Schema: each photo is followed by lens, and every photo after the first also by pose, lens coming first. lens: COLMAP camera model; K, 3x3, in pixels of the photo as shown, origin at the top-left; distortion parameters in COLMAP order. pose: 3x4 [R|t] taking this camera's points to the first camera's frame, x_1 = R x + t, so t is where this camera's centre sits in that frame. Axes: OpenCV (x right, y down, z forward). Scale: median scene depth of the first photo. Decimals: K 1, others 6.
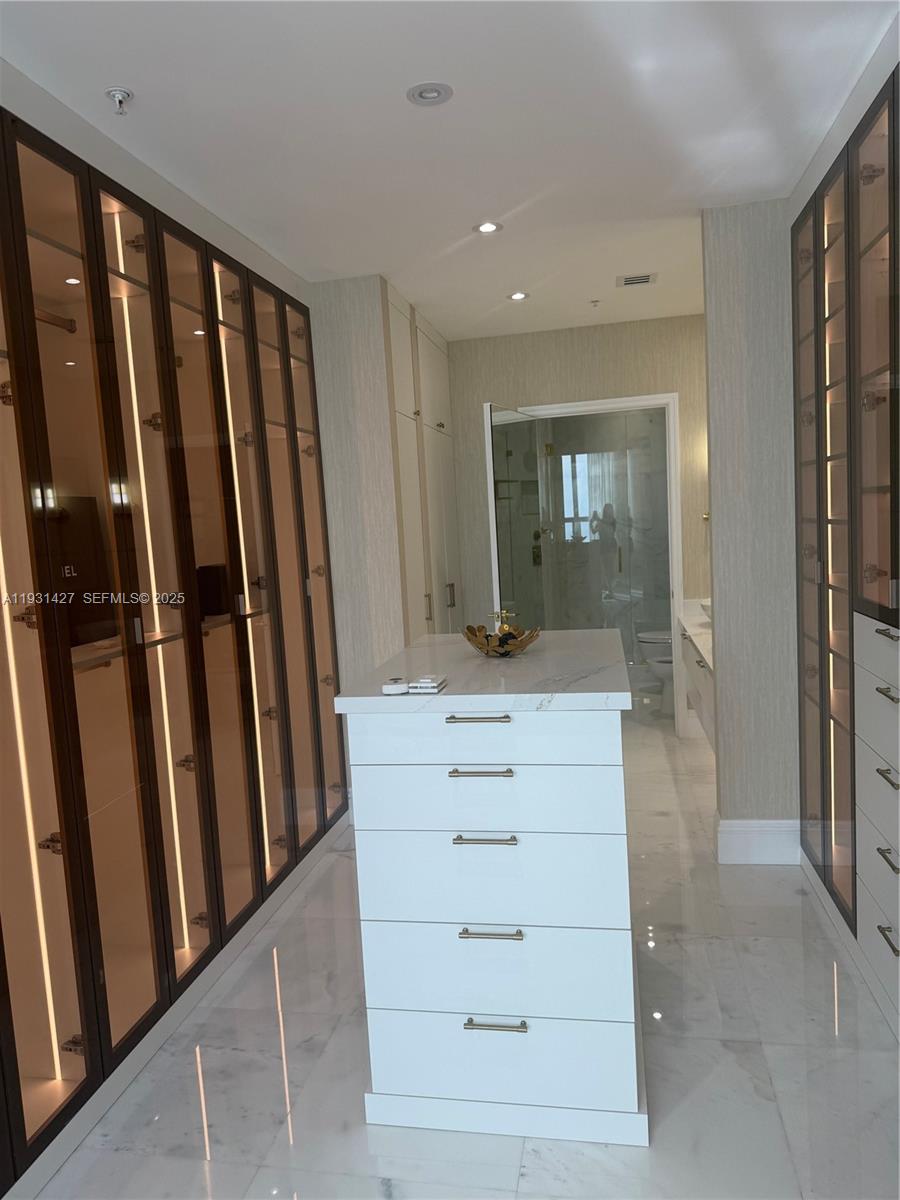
lens RADIAL K [[835.2, 0, 453.3], [0, 835.2, 599.7], [0, 0, 1]] dist [0.046251, -0.059227]
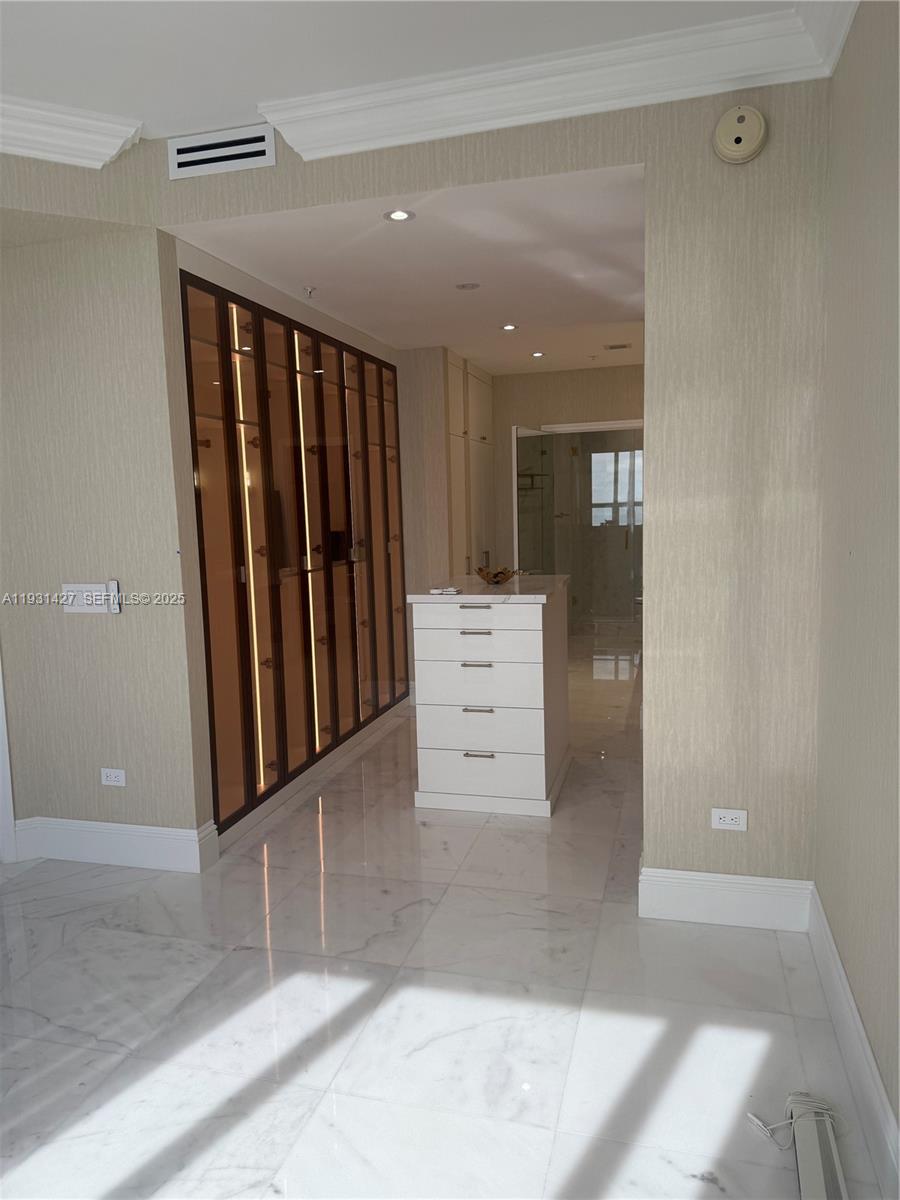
lens RADIAL K [[835.2, 0, 448.5], [0, 835.2, 602.5], [0, 0, 1]] dist [0.046251, -0.059227]
pose [[0.995954, 0.040276, -0.080328, 0.068854], [-0.037863, 0.998791, 0.031340, 0.036463], [0.081493, -0.028172, 0.996276, -0.572863]]
